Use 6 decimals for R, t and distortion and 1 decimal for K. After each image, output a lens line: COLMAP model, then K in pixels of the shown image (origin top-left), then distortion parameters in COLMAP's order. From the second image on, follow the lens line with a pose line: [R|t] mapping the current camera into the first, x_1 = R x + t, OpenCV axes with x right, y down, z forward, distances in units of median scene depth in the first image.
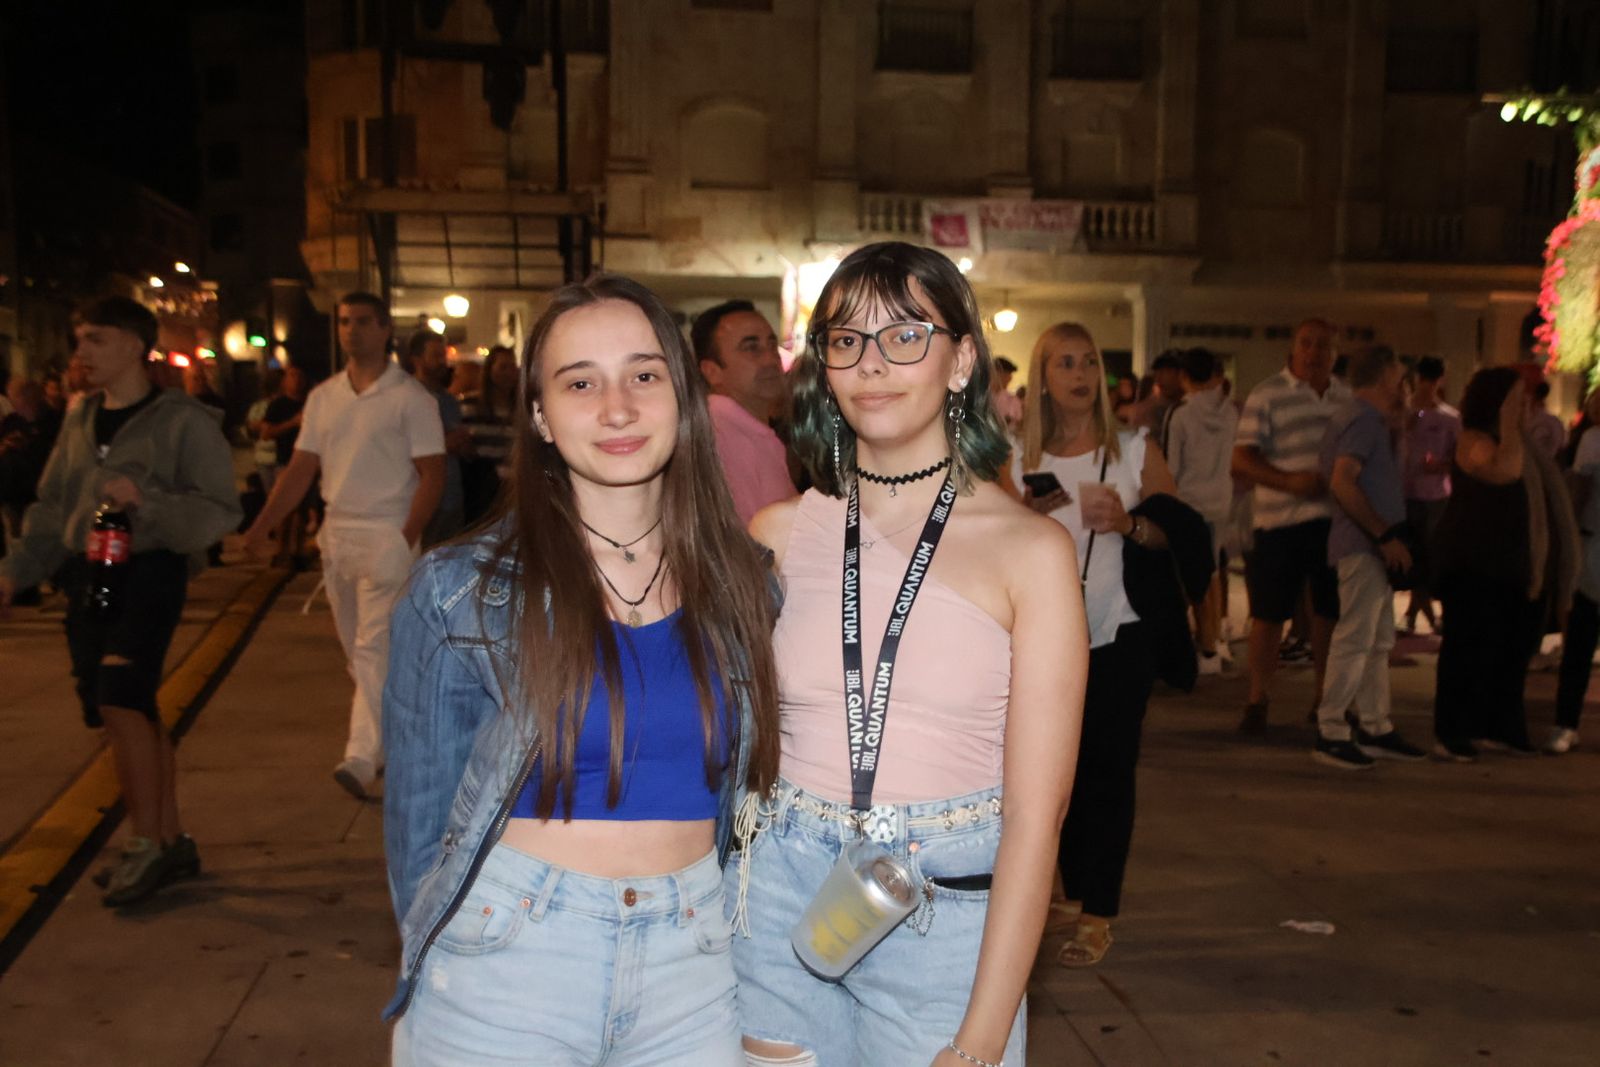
lens RADIAL K [[1825.9, 0, 778.1], [0, 1825.9, 528.3], [0, 0, 1]] dist [0.136478, 0.000000]
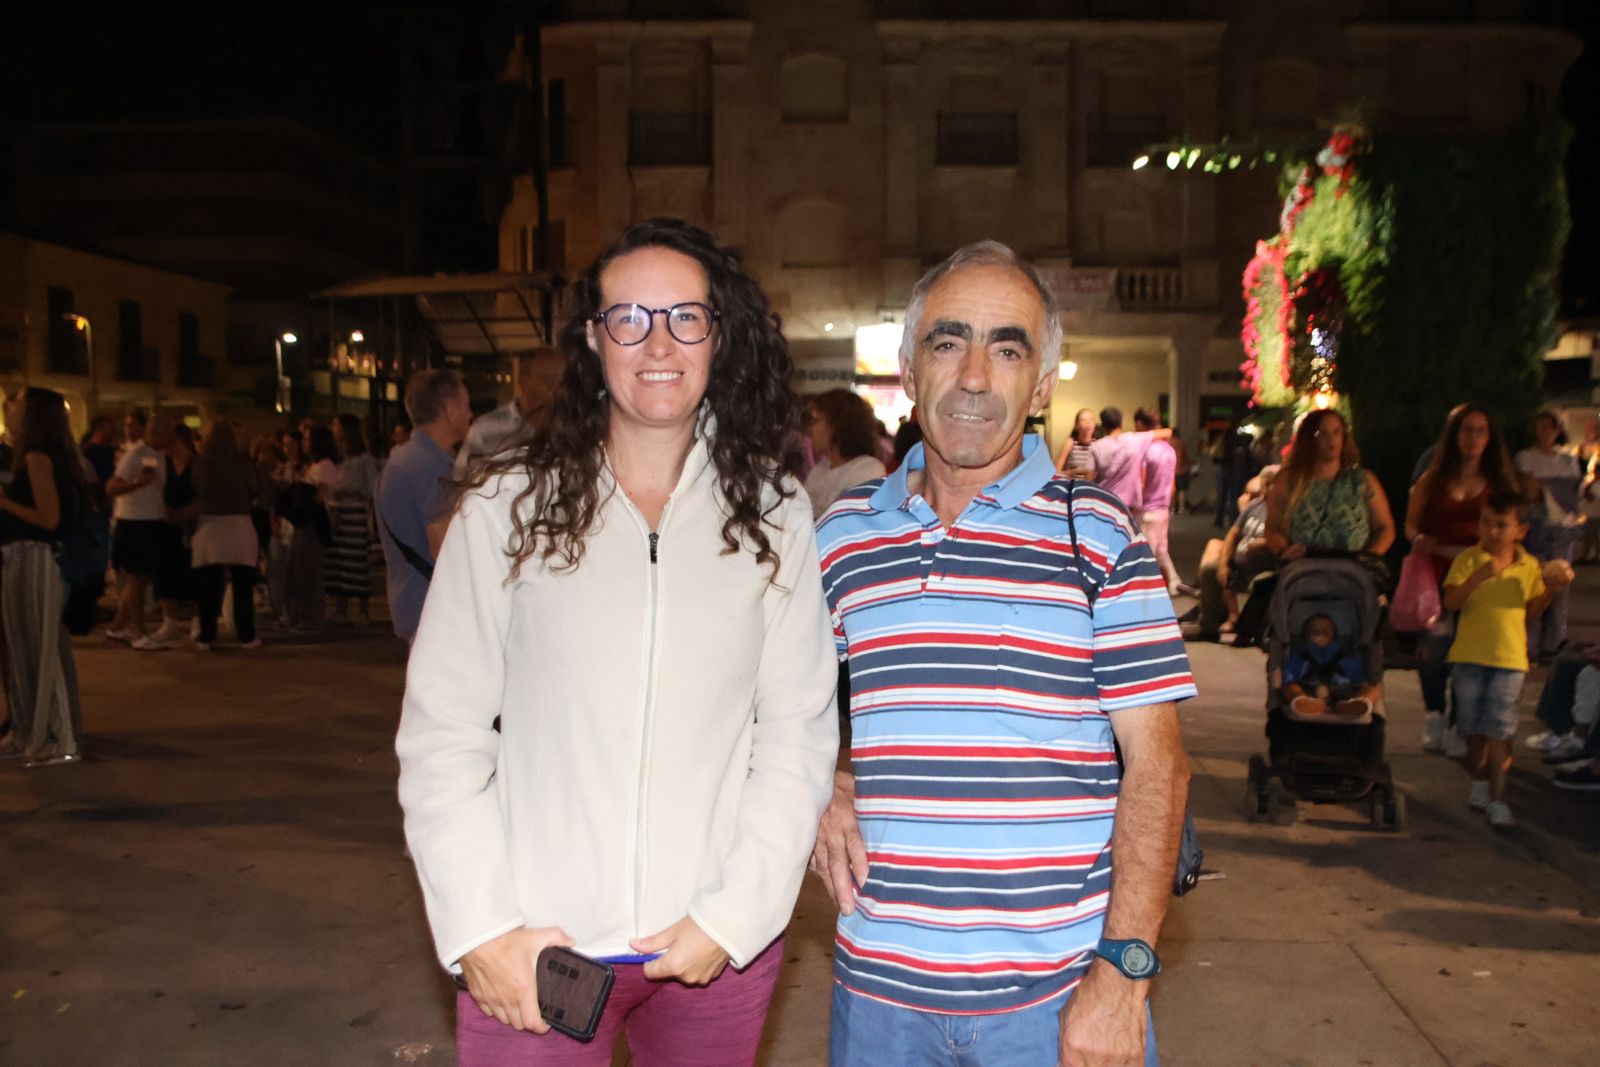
lens RADIAL K [[1420.2, 0, 786.0], [0, 1420.2, 538.5], [0, 0, 1]] dist [-0.085921, 0.059580]
pose [[0.975967, 0.000600, -0.217920, 0.157746], [-0.001338, 0.999994, -0.003241, -0.002620], [0.217916, 0.003455, 0.975961, 0.081403]]
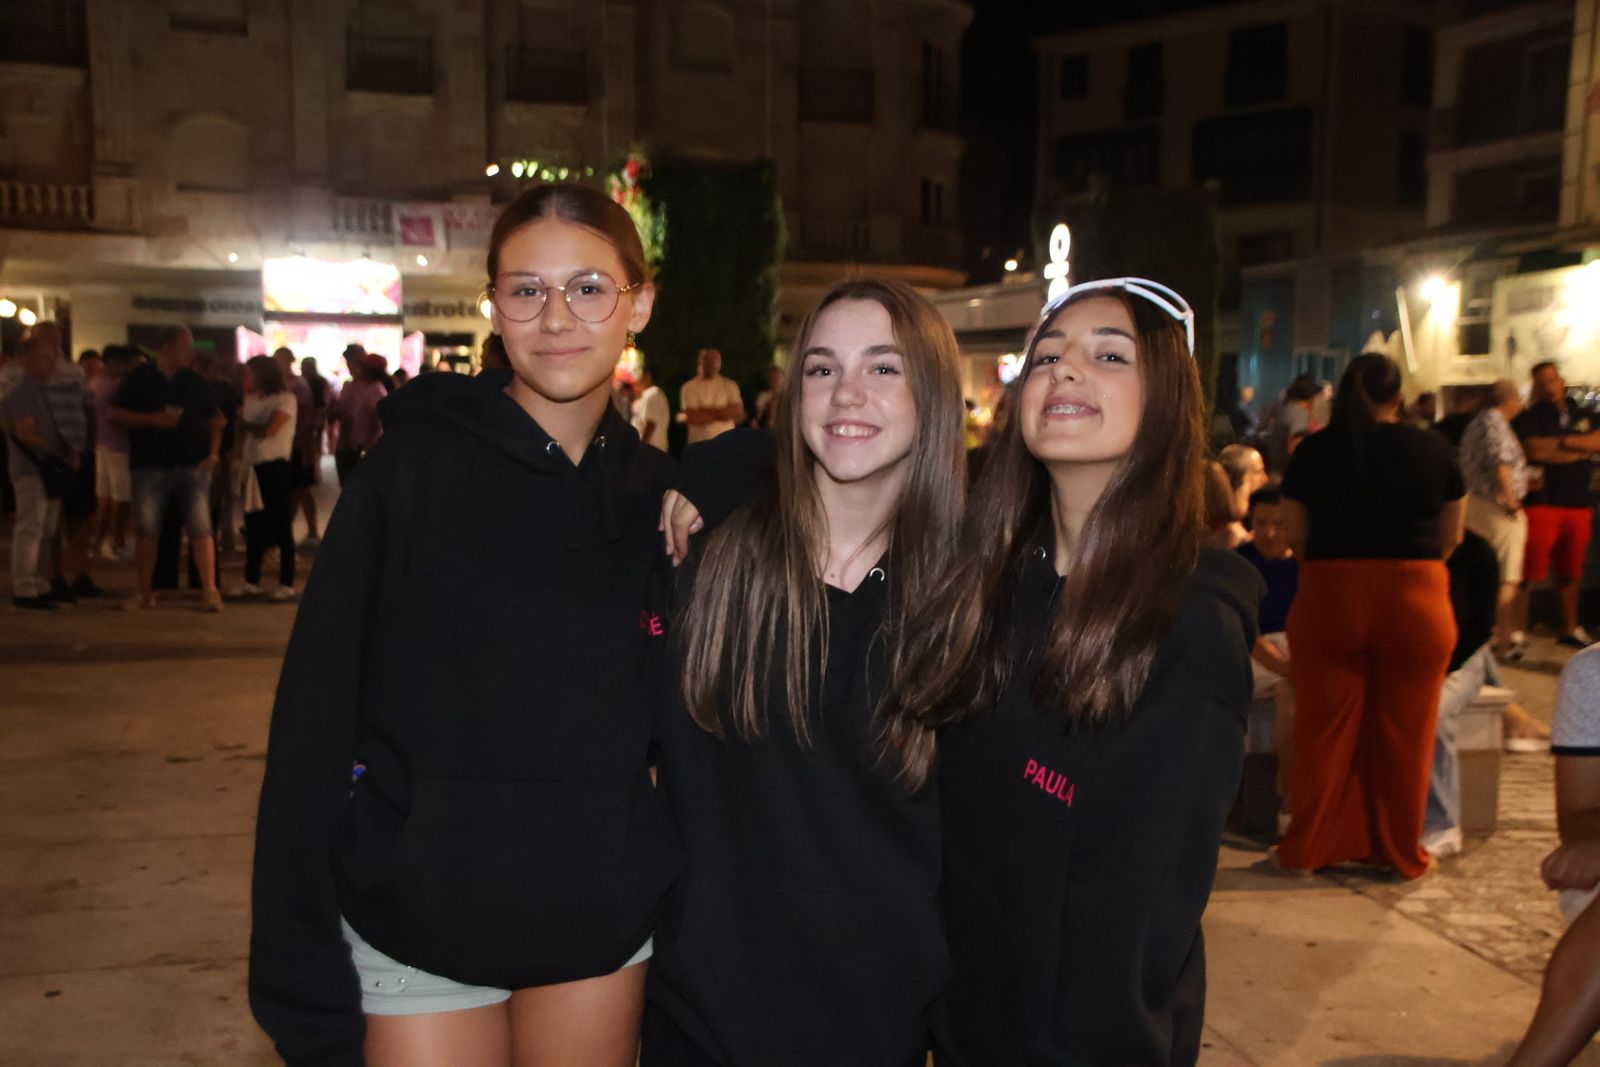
lens RADIAL K [[1825.9, 0, 772.0], [0, 1825.9, 535.9], [0, 0, 1]] dist [0.136478, 0.000000]
pose [[0.995071, -0.013759, 0.098202, 0.198619], [0.012387, 0.999817, 0.014568, 0.015104], [-0.098384, -0.013280, 0.995060, -0.175603]]
